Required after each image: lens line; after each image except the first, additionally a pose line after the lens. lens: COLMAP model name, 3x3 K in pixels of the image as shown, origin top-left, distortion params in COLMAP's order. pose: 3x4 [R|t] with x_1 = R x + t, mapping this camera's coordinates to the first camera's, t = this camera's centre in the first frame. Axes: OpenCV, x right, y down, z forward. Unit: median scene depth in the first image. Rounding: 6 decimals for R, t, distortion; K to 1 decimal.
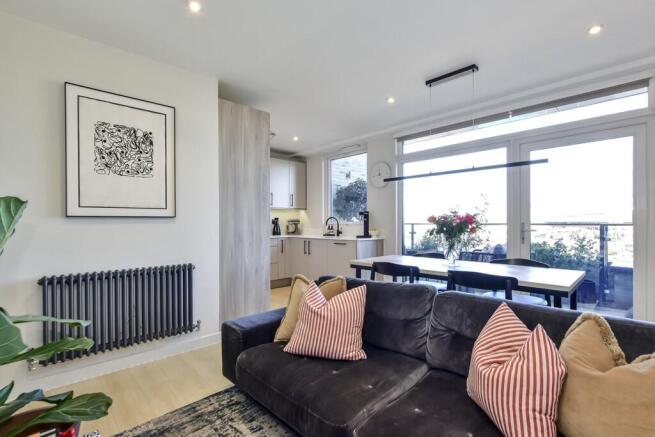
lens RADIAL K [[294.1, 0, 342.7], [0, 294.1, 226.0], [0, 0, 1]] dist [-0.012185, 0.000392]
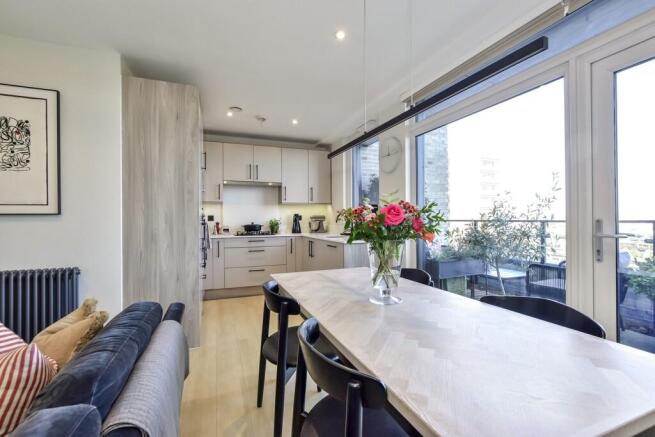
lens RADIAL K [[294.1, 0, 329.8], [0, 294.1, 218.0], [0, 0, 1]] dist [-0.012185, 0.000392]
pose [[0.927742, -0.002473, -0.373214, 0.401462], [-0.002652, 0.999909, -0.013219, -0.007766], [0.373213, 0.013254, 0.927651, 0.386058]]
